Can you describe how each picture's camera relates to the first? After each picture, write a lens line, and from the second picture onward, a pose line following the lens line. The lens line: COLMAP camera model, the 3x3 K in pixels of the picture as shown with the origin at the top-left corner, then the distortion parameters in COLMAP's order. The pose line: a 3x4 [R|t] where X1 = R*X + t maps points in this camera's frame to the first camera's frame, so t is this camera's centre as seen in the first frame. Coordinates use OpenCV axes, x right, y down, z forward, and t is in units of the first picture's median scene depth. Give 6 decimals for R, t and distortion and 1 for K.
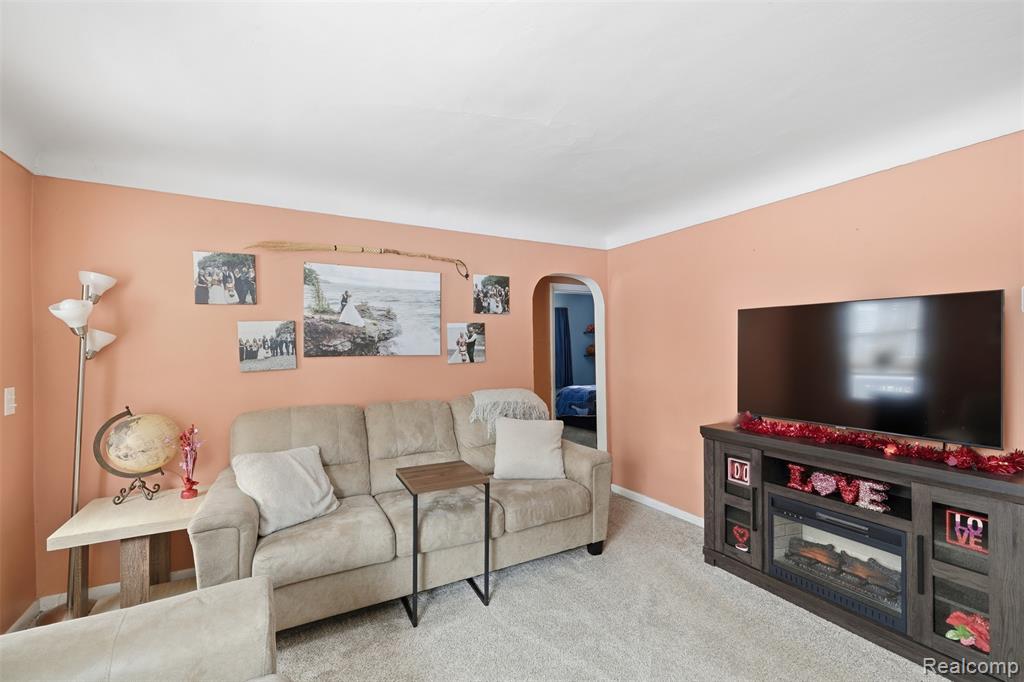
lens RADIAL K [[443.4, 0, 510.5], [0, 443.4, 345.3], [0, 0, 1]] dist [0.014934, 0.000260]
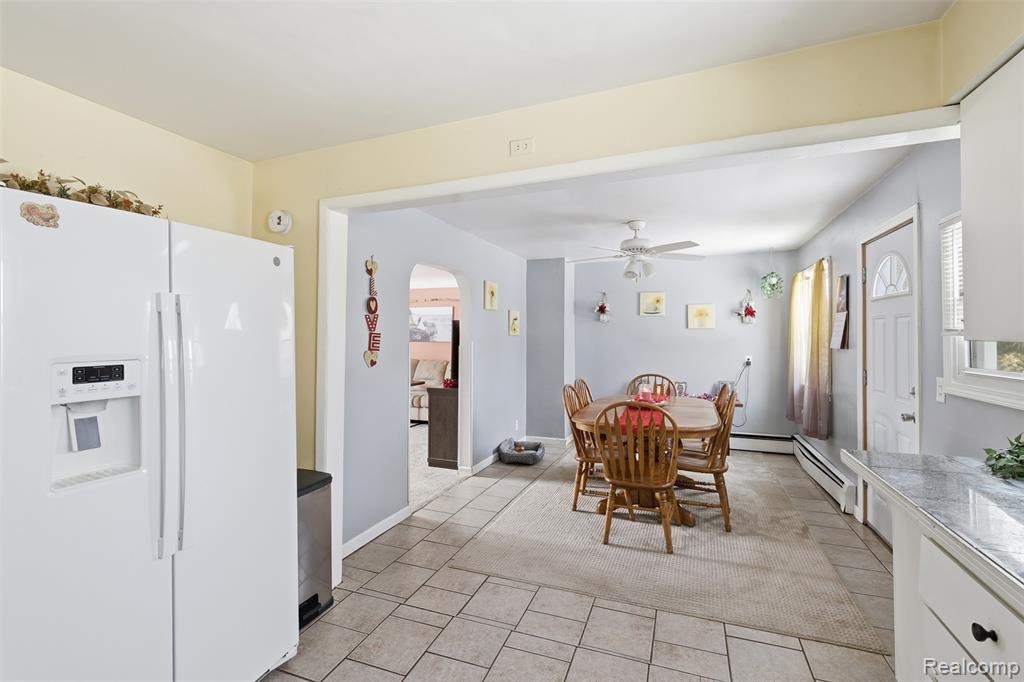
lens RADIAL K [[443.4, 0, 513.4], [0, 443.4, 338.5], [0, 0, 1]] dist [0.014934, 0.000260]
pose [[0.643808, 0.005125, -0.765170, 1.911896], [-0.011951, 0.999923, -0.003358, 0.007805], [0.765094, 0.011306, 0.643820, -0.251081]]
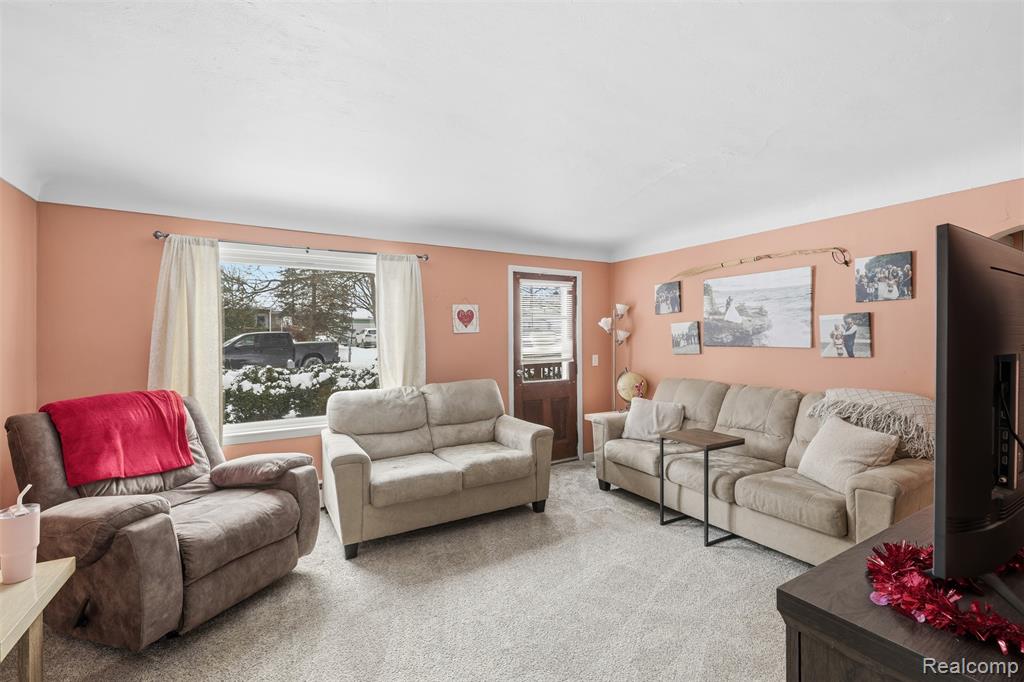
lens RADIAL K [[443.4, 0, 511.7], [0, 443.4, 336.7], [0, 0, 1]] dist [0.014934, 0.000260]
pose [[0.035213, 0.001097, -0.999379, 0.876433], [0.003404, 0.999993, 0.001217, -0.007351], [0.999374, -0.003445, 0.035209, 0.304651]]
